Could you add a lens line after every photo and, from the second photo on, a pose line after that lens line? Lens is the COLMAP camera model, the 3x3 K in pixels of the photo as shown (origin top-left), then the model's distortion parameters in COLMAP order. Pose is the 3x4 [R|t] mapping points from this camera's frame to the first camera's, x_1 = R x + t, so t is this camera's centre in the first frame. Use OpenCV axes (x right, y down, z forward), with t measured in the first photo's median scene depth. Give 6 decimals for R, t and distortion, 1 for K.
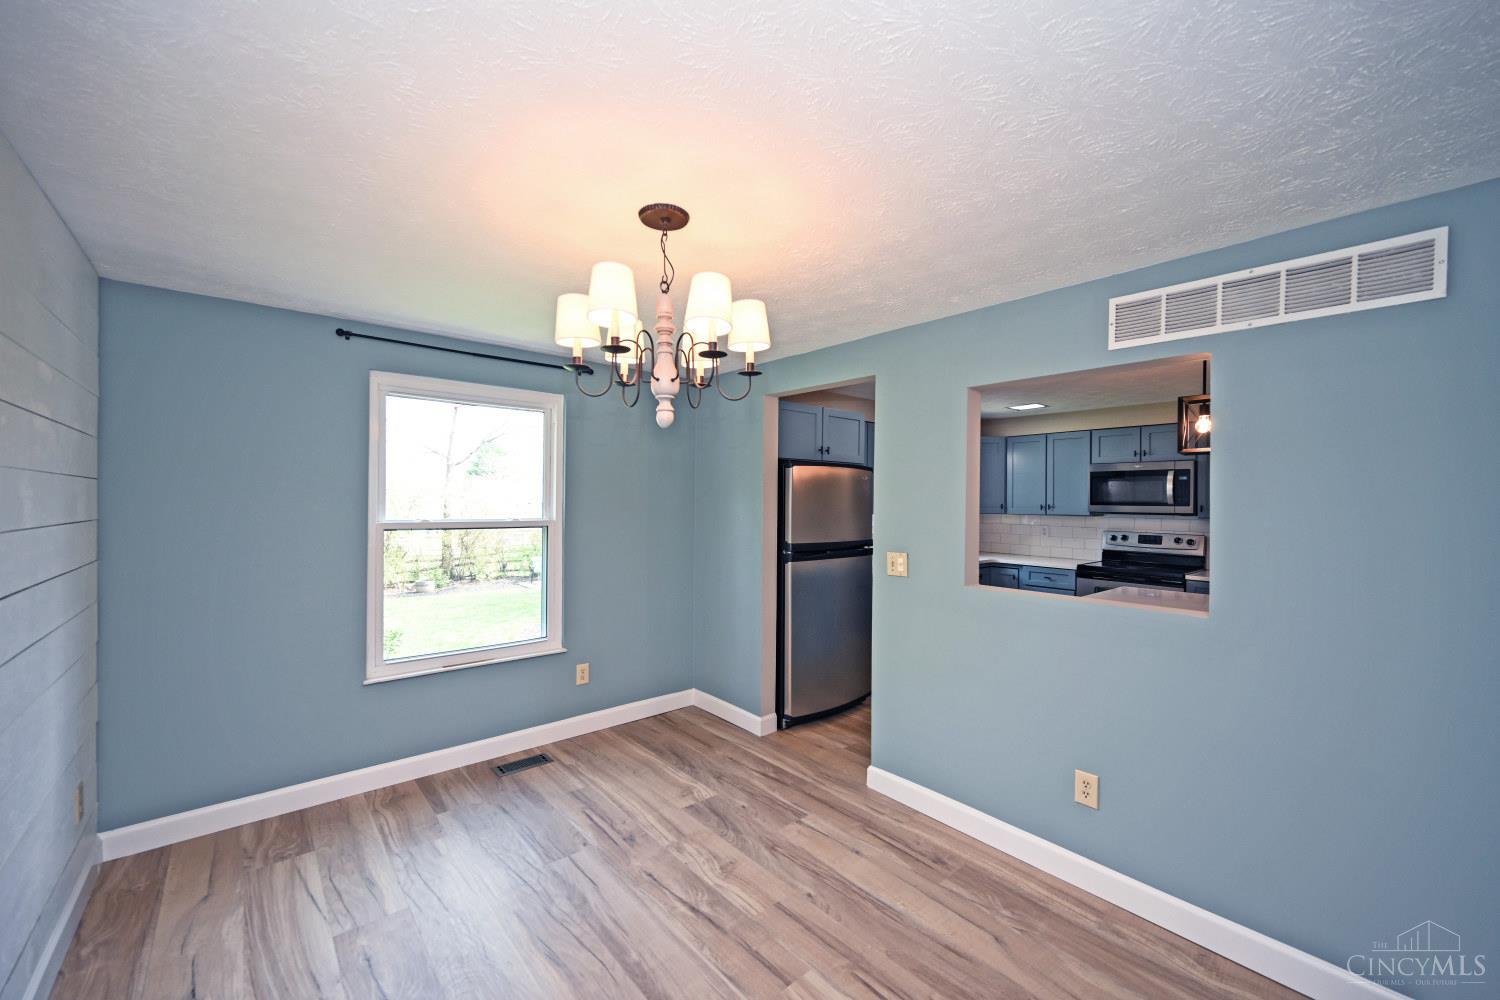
lens RADIAL K [[586.8, 0, 757.0], [0, 586.8, 501.9], [0, 0, 1]] dist [-0.003520, 0.001130]
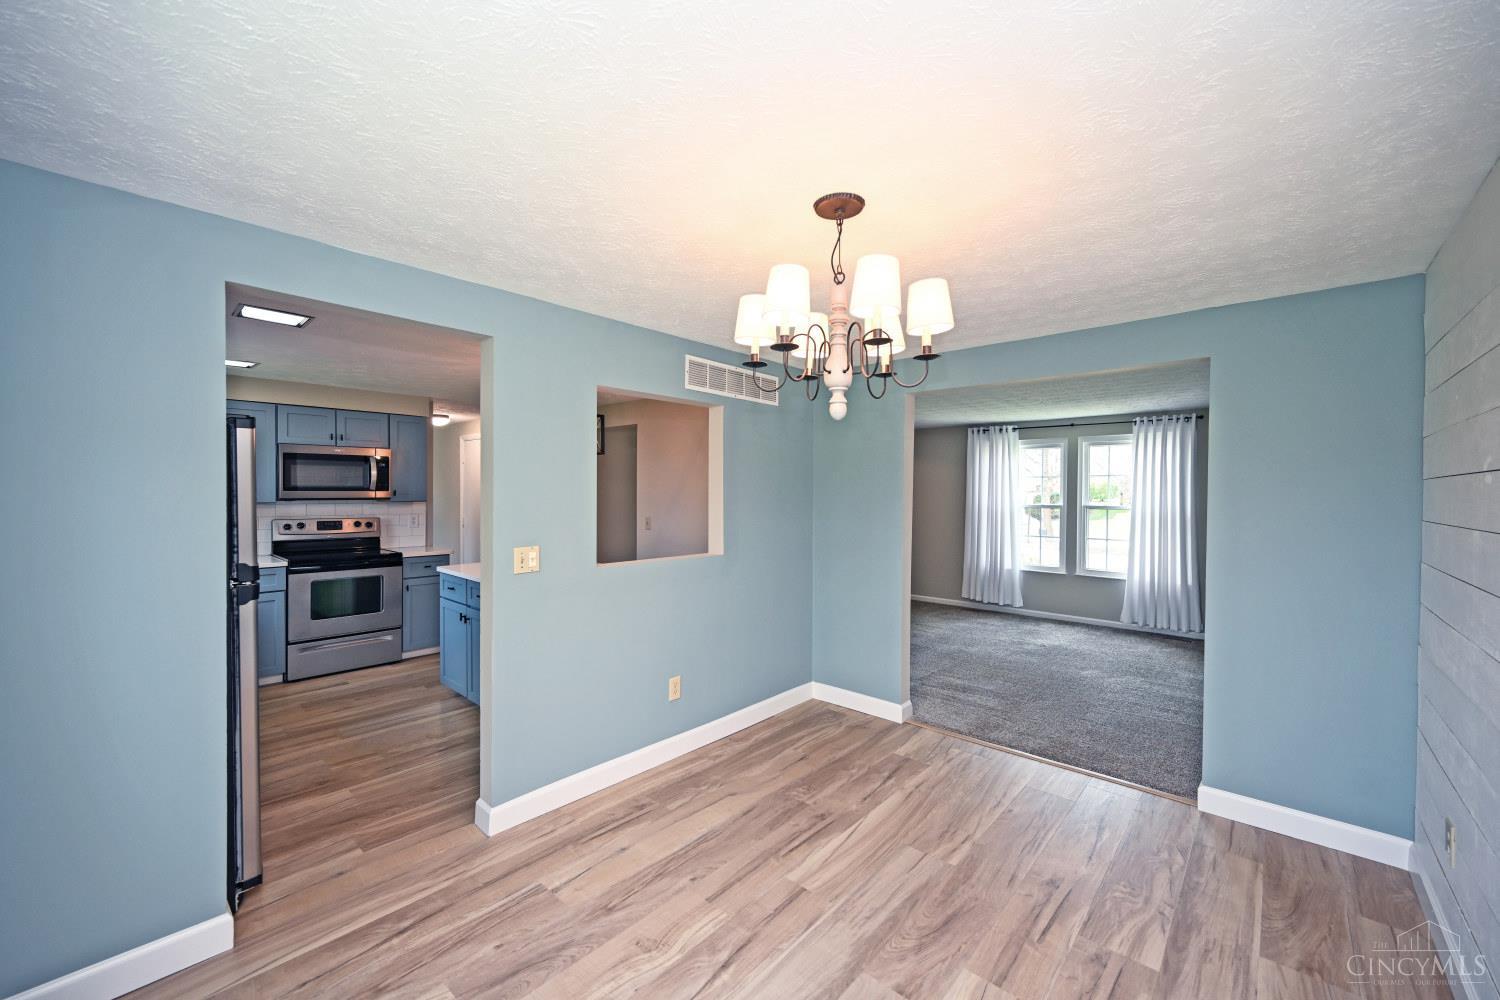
lens RADIAL K [[586.8, 0, 742.8], [0, 586.8, 491.2], [0, 0, 1]] dist [-0.003520, 0.001130]
pose [[-0.104808, -0.012403, 0.994415, -0.679582], [-0.001725, 0.999923, 0.012290, -0.011049], [-0.994491, -0.000428, -0.104822, 0.752902]]
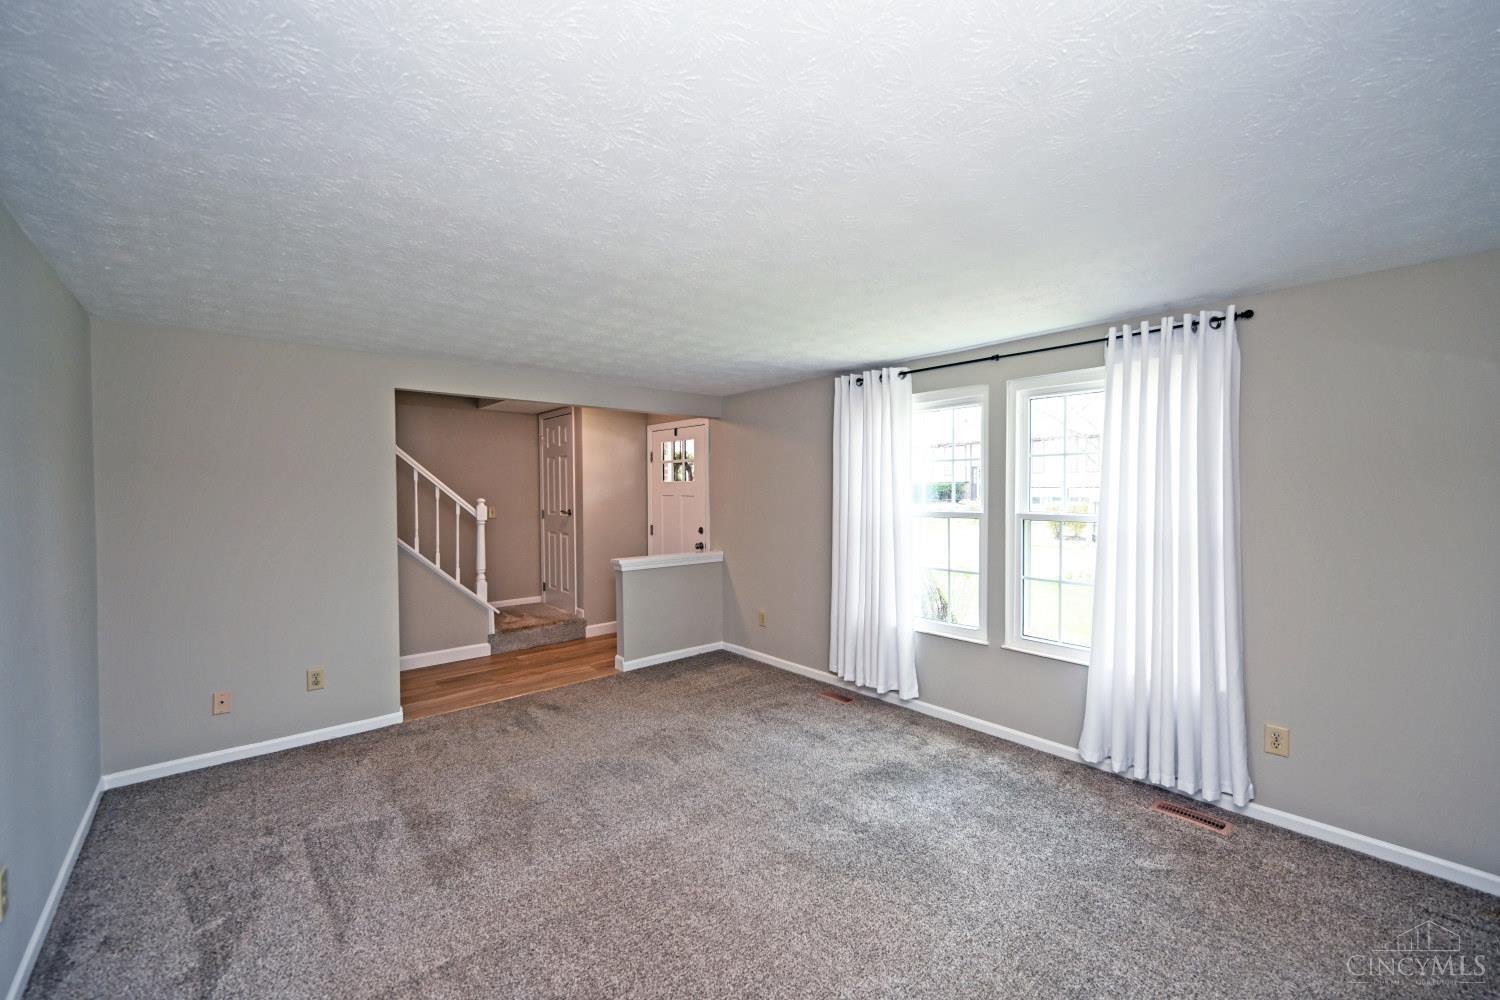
lens RADIAL K [[586.8, 0, 764.2], [0, 586.8, 497.4], [0, 0, 1]] dist [-0.003520, 0.001130]
pose [[-0.005091, -0.021788, 0.999750, -0.659030], [0.005989, 0.999744, 0.021818, -0.010603], [-0.999969, 0.006099, -0.004960, 0.730451]]
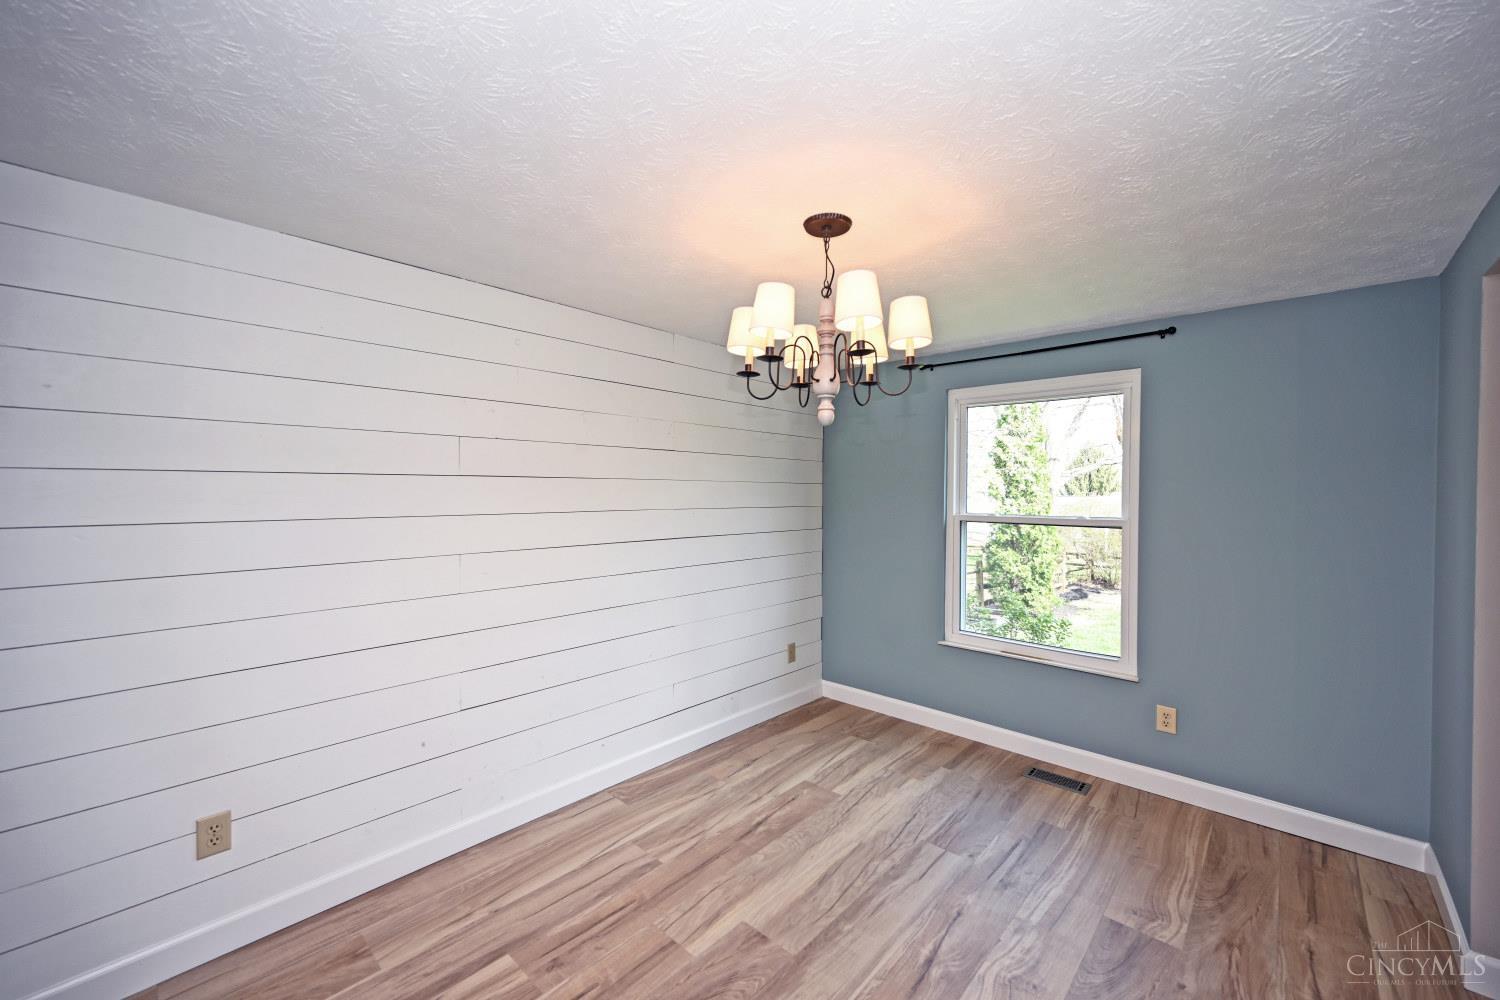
lens RADIAL K [[586.8, 0, 743.4], [0, 586.8, 497.1], [0, 0, 1]] dist [-0.003520, 0.001130]
pose [[0.111595, 0.002663, -0.993750, 0.515881], [-0.008069, 0.999966, 0.001774, 0.000970], [0.993721, 0.007820, 0.111613, 0.438653]]
